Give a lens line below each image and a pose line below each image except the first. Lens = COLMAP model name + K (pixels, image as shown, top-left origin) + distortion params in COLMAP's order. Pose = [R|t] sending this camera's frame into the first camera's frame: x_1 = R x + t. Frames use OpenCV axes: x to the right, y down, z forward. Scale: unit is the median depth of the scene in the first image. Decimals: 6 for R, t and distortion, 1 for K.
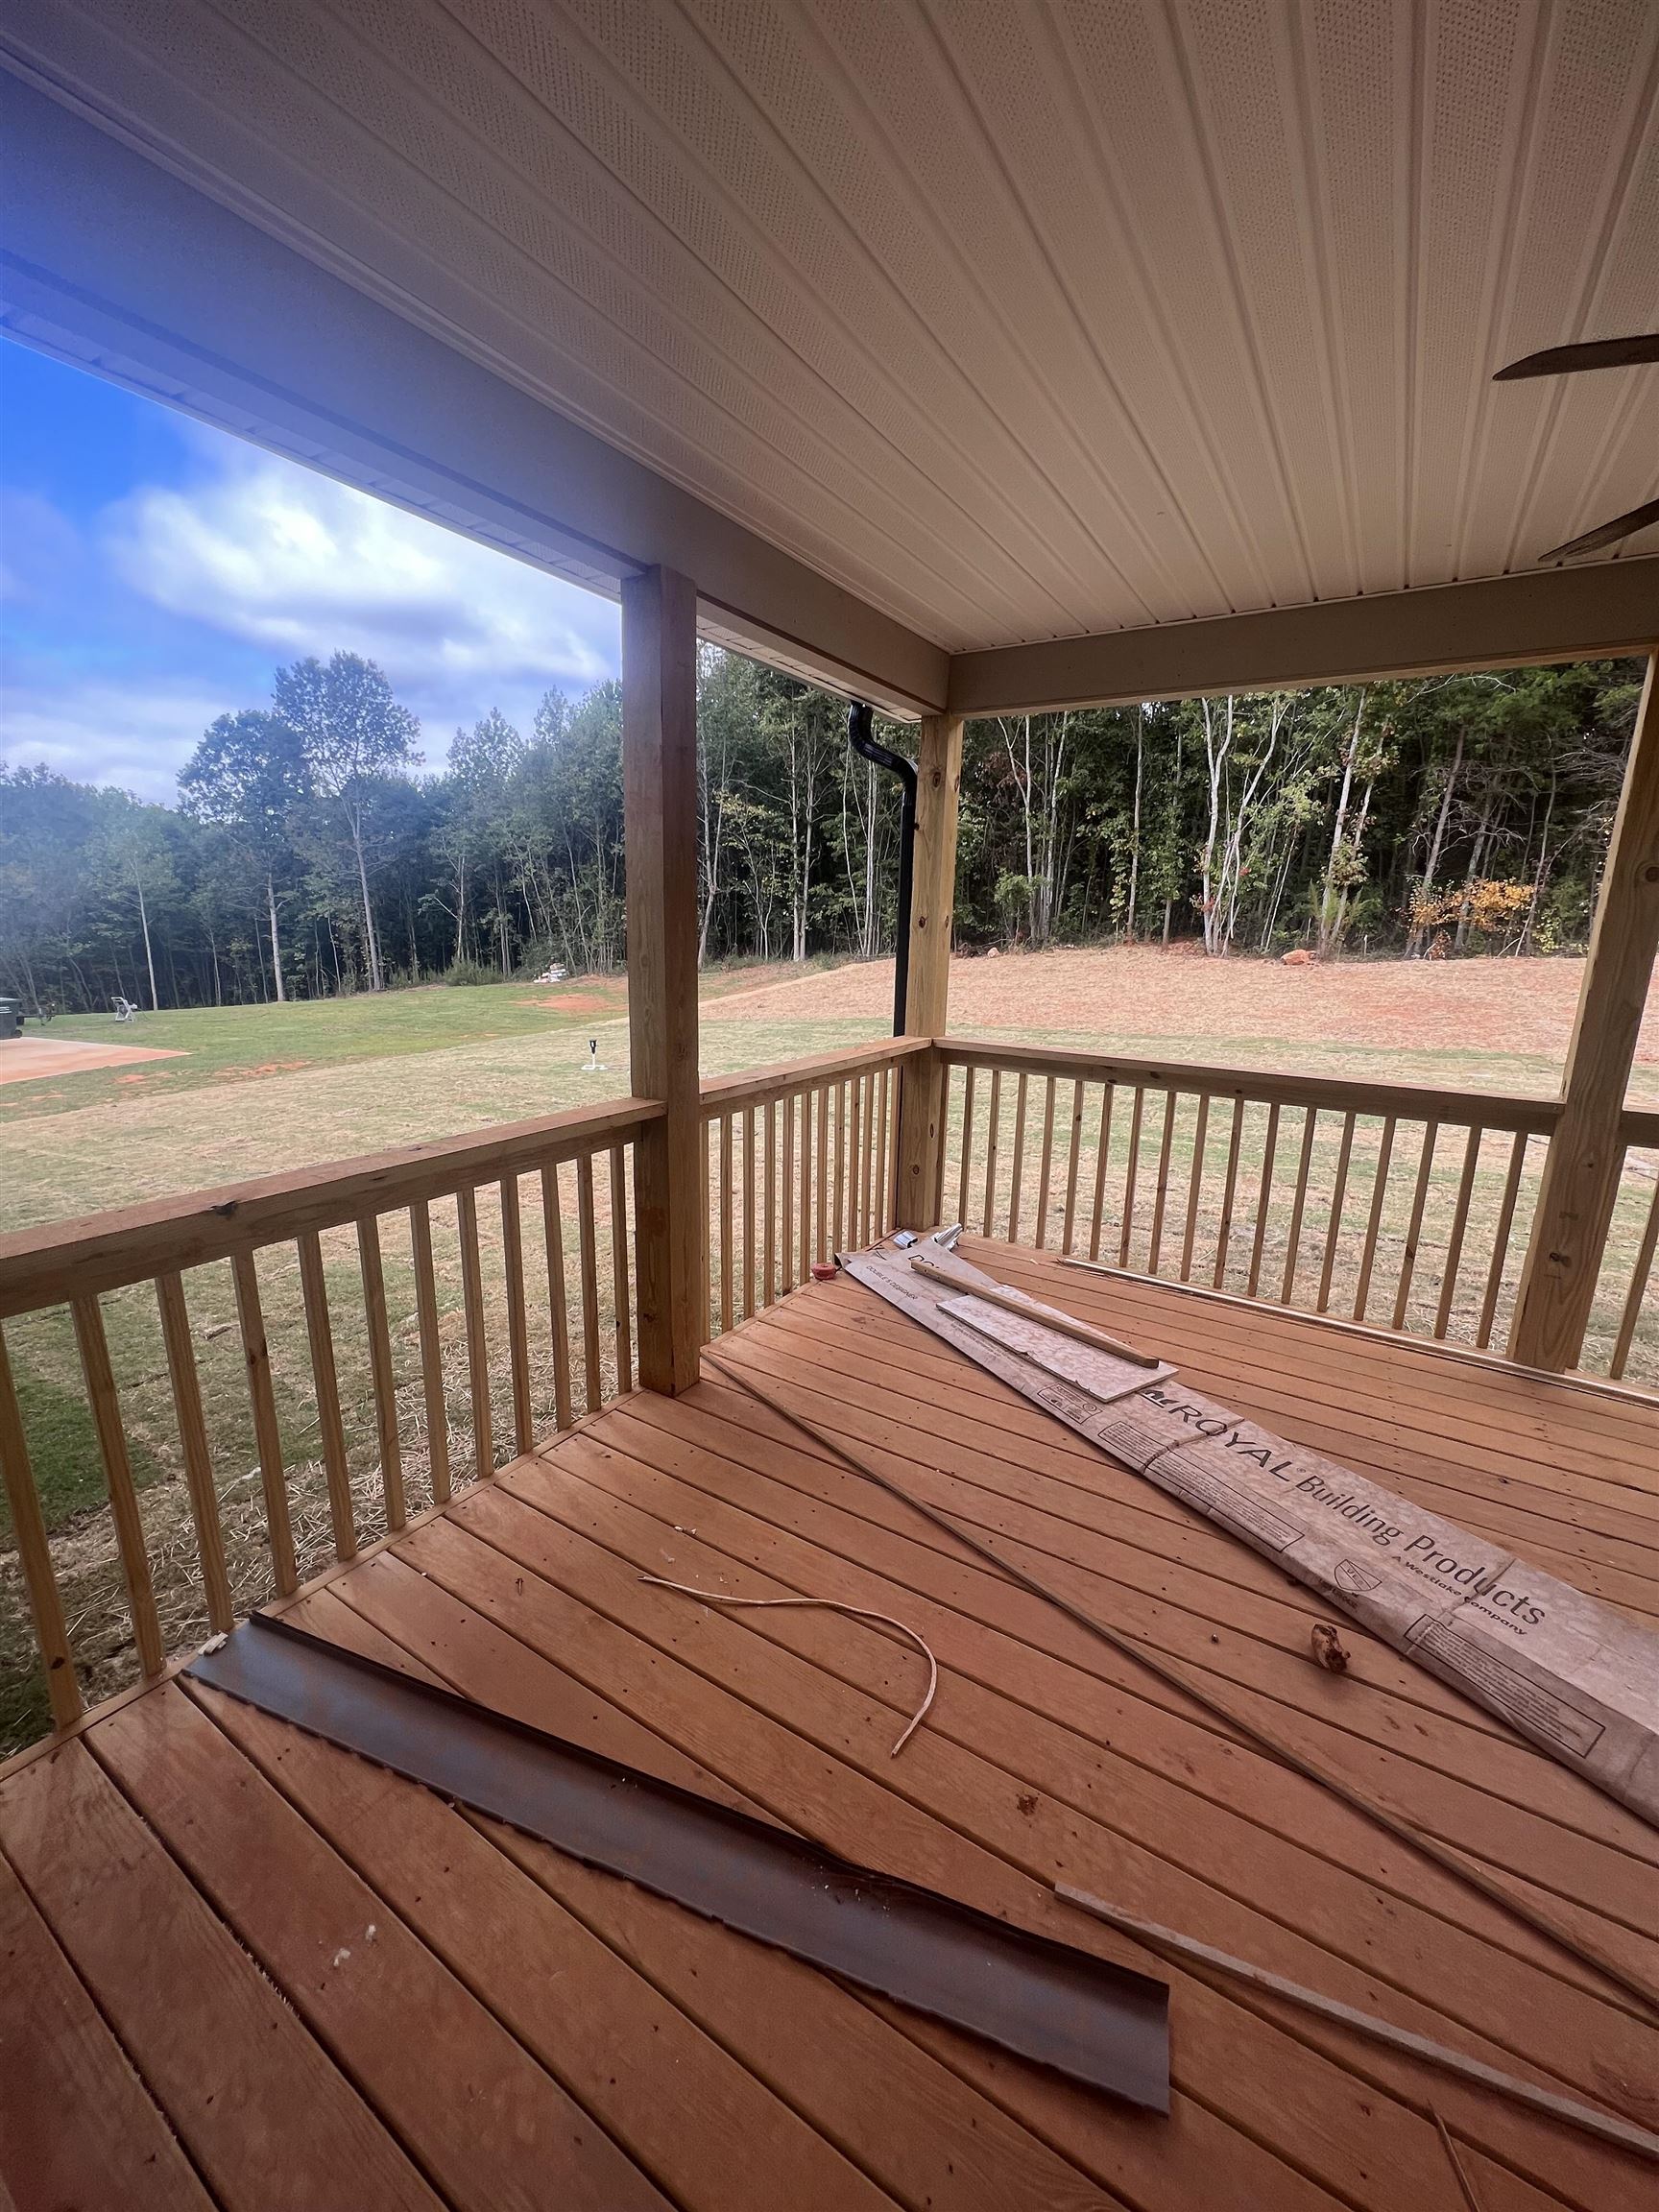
lens RADIAL K [[886.2, 0, 829.5], [0, 886.2, 1106.0], [0, 0, 1]] dist [-0.001532, 0.000539]
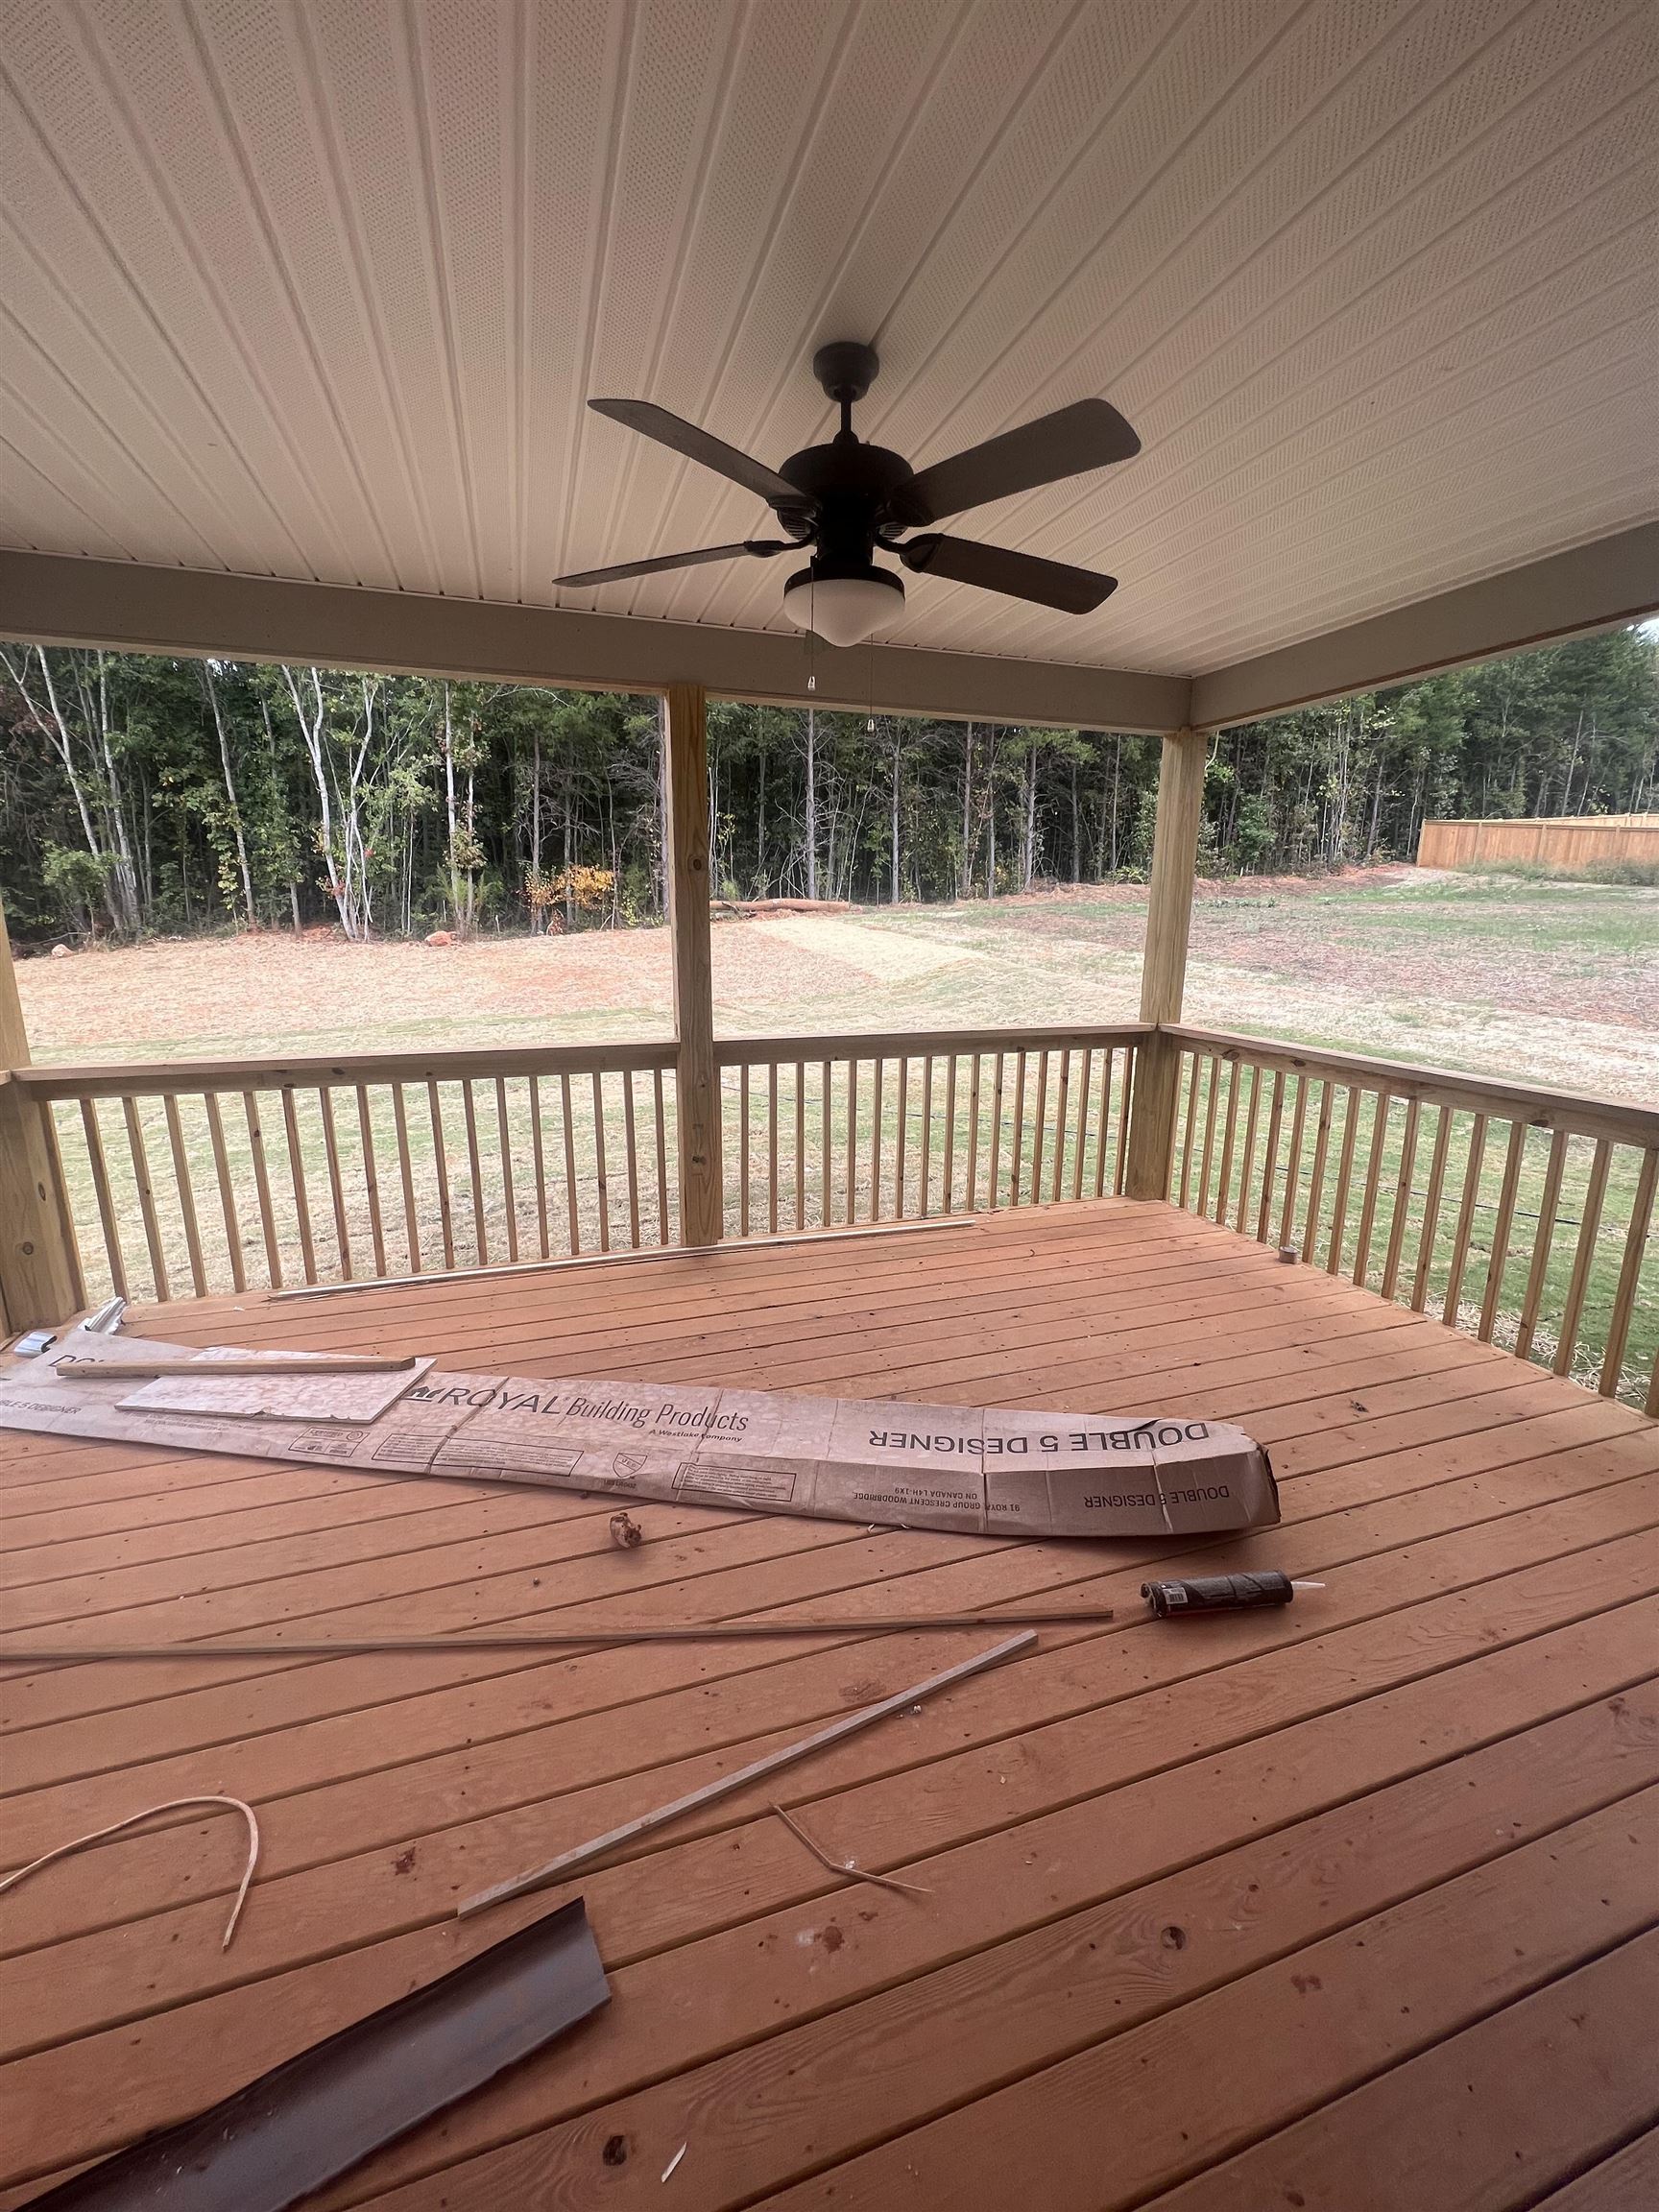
lens RADIAL K [[886.2, 0, 829.5], [0, 886.2, 1106.0], [0, 0, 1]] dist [-0.001532, 0.000539]
pose [[0.627921, -0.188916, 0.755000, -0.005804], [0.175003, 0.979522, 0.099549, -0.000353], [-0.758346, 0.069619, 0.648124, 0.000646]]
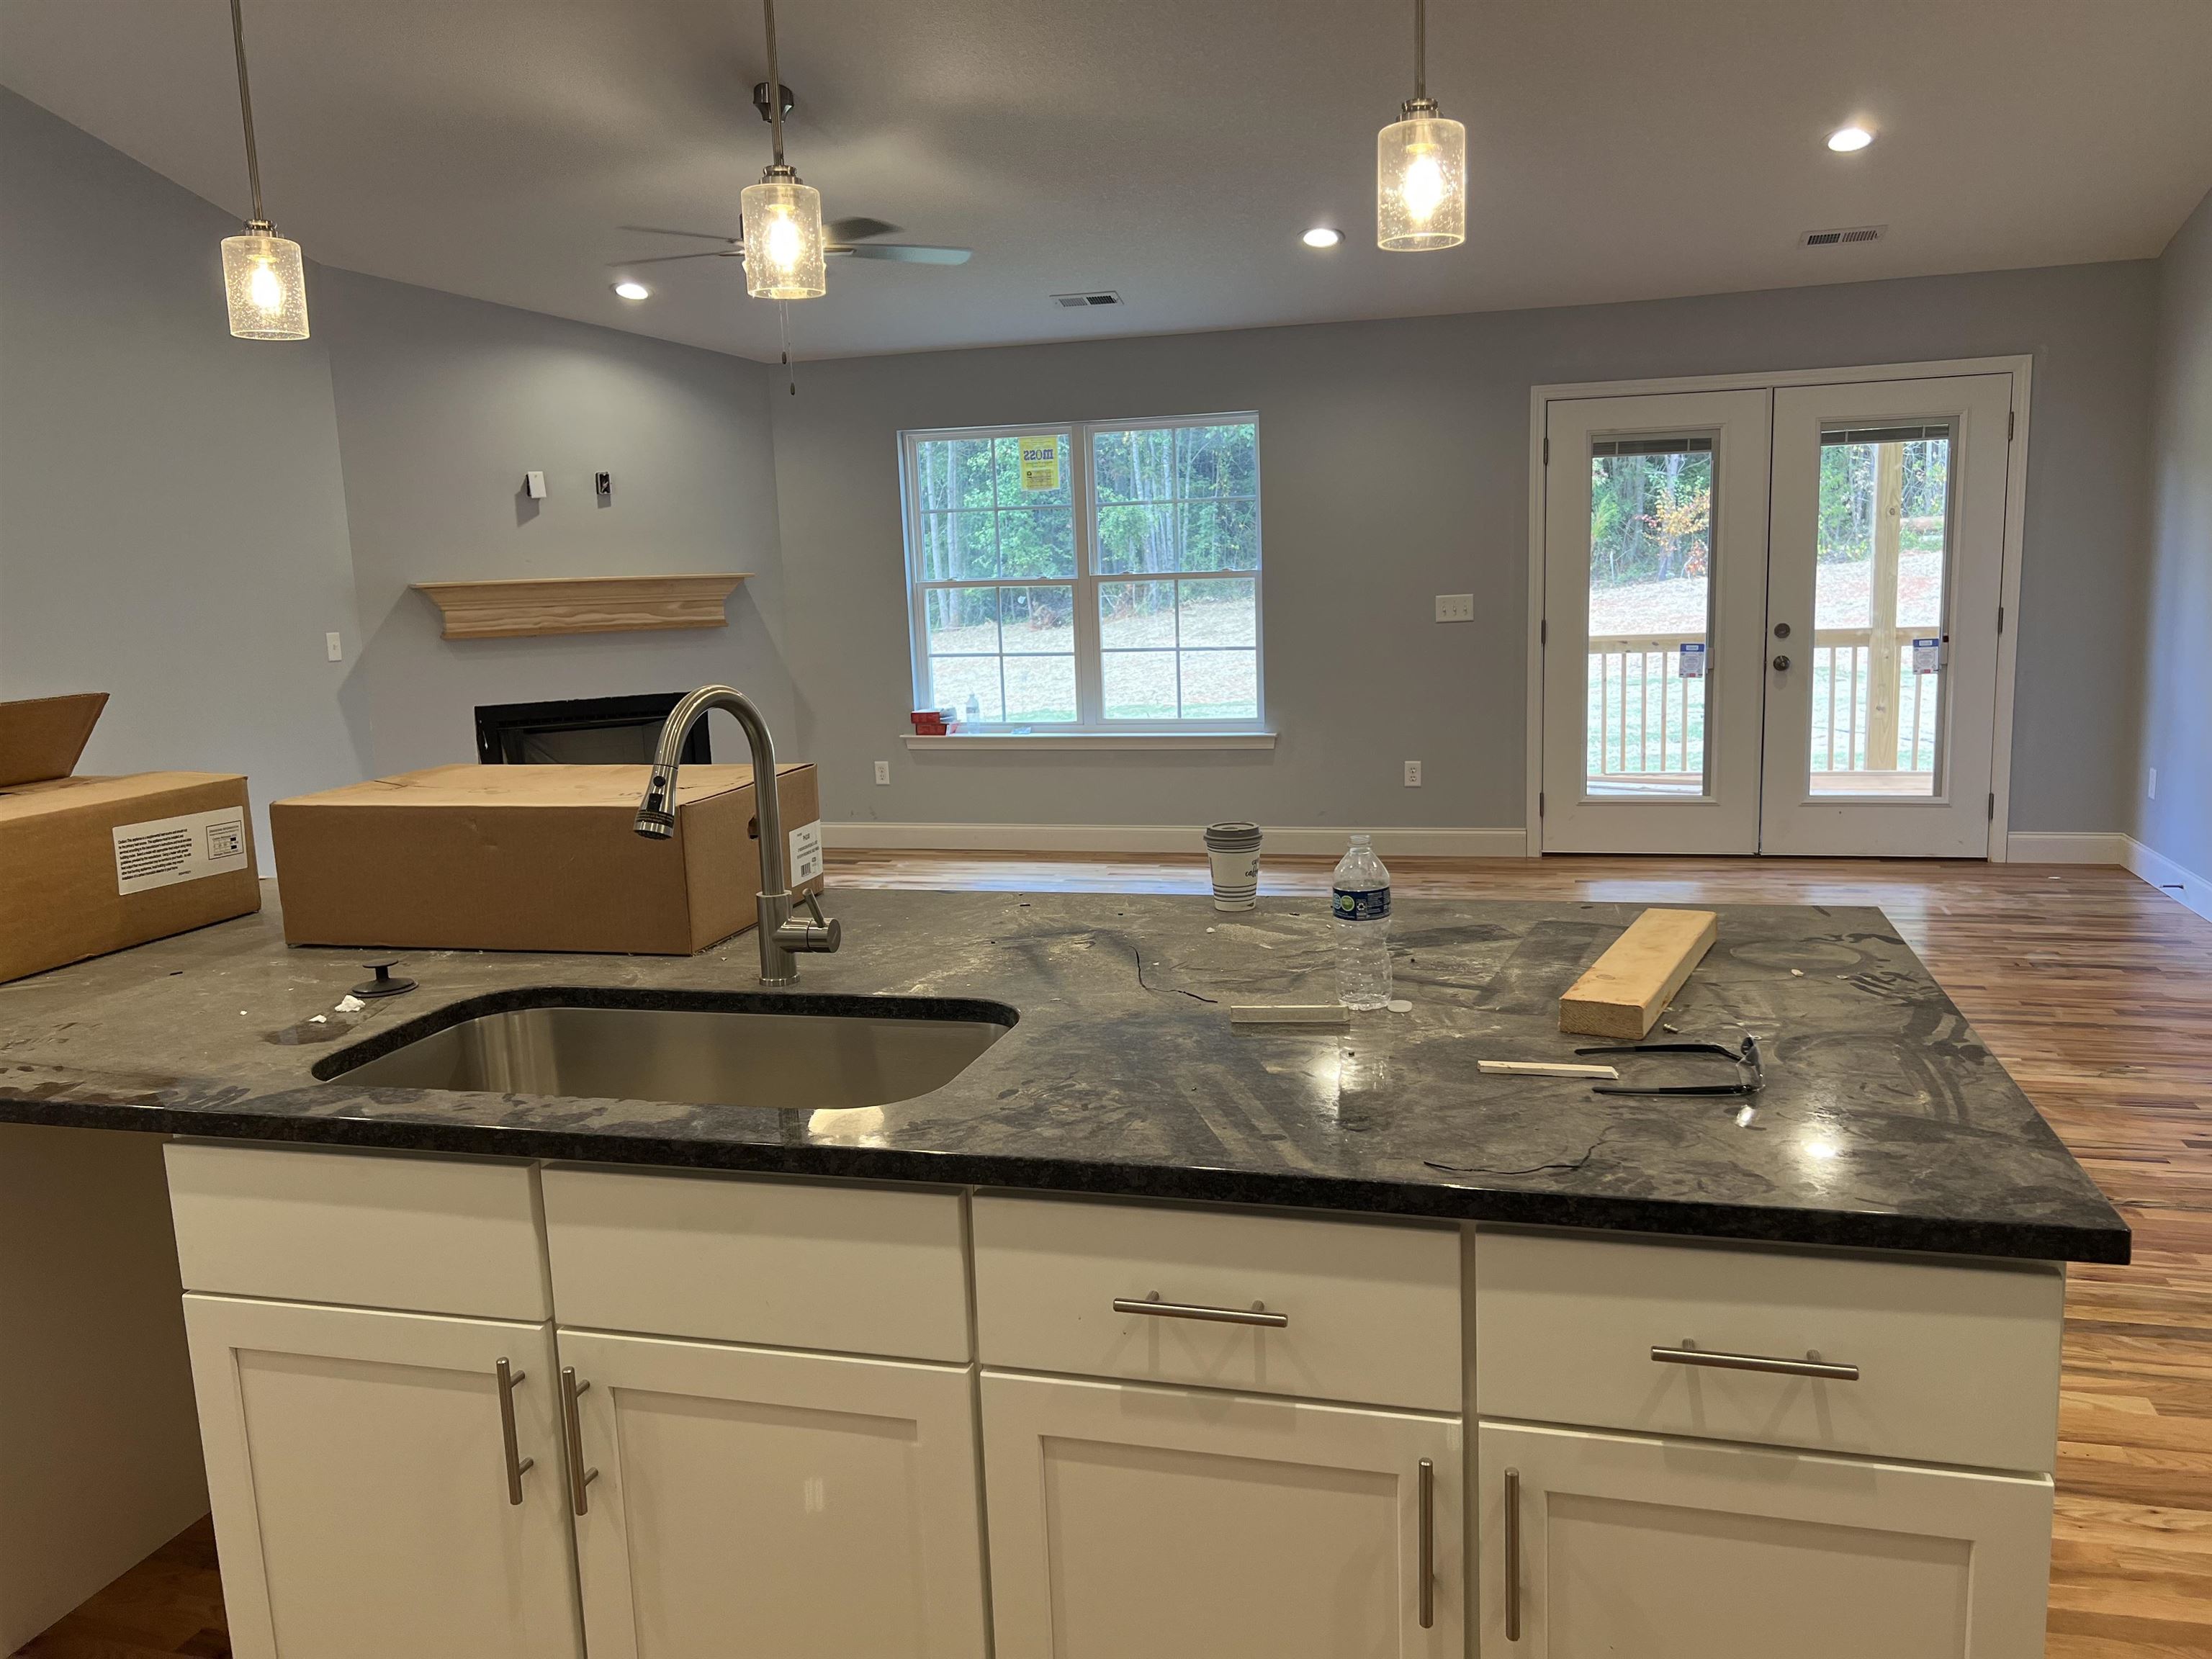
lens RADIAL K [[1672.1, 0, 1106.0], [0, 1672.1, 829.5], [0, 0, 1]] dist [0.038582, -0.001472]
pose [[0.955921, -0.106182, 0.273753, -0.427121], [0.121160, 0.991892, -0.038351, 0.087404], [-0.267461, 0.069828, 0.961035, -0.482710]]
